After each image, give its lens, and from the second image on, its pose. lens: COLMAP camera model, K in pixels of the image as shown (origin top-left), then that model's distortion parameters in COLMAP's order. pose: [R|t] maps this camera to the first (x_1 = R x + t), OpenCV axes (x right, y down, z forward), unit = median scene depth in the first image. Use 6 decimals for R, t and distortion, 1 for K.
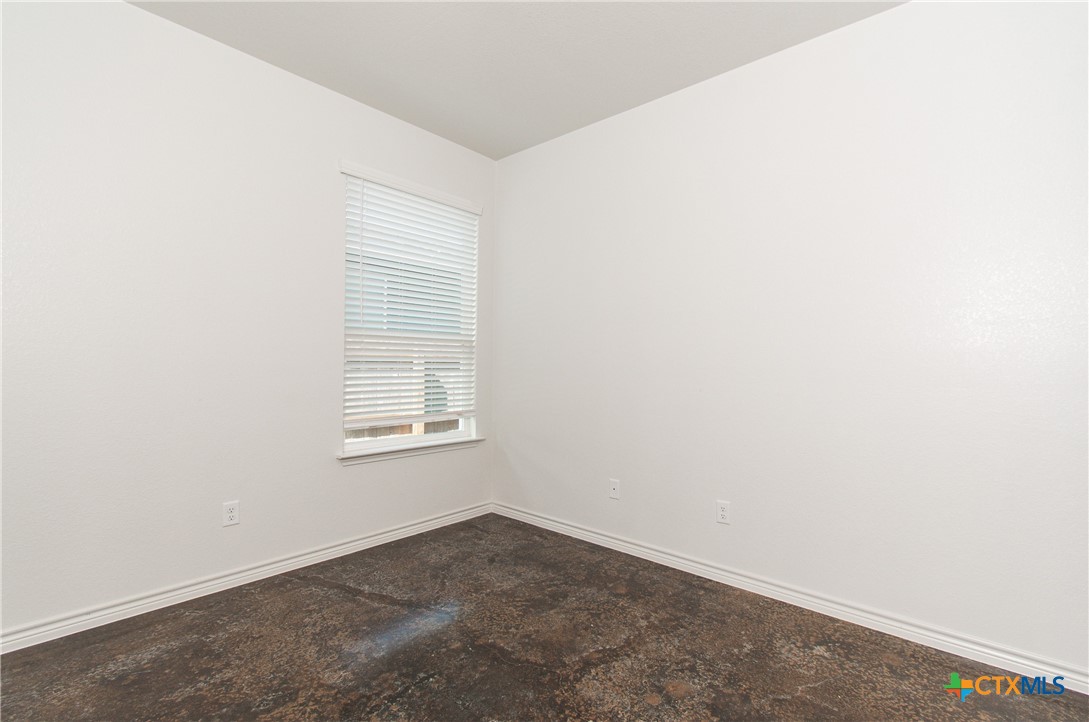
lens RADIAL K [[507.6, 0, 547.8], [0, 507.6, 363.4], [0, 0, 1]] dist [-0.000378, -0.000391]
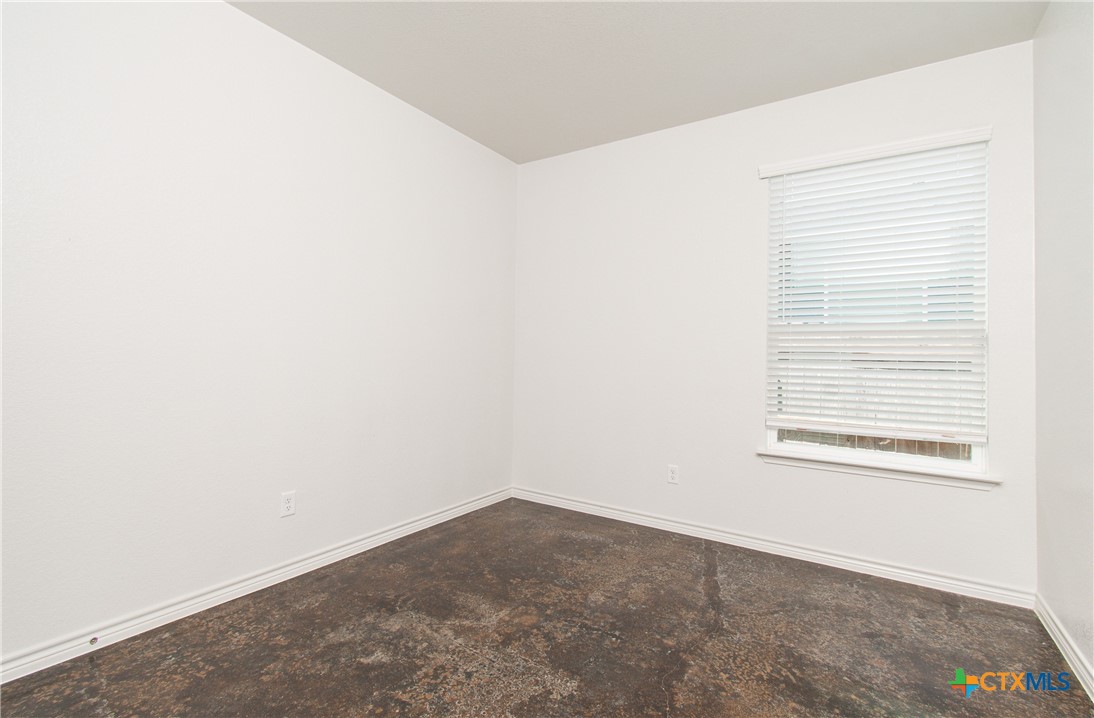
lens RADIAL K [[511.6, 0, 548.8], [0, 511.6, 362.9], [0, 0, 1]] dist [0.000039, -0.000406]
pose [[0.107292, 0.005019, -0.994215, 0.647363], [-0.016045, 0.999866, 0.003316, 0.010749], [0.994098, 0.015597, 0.107358, 0.540880]]
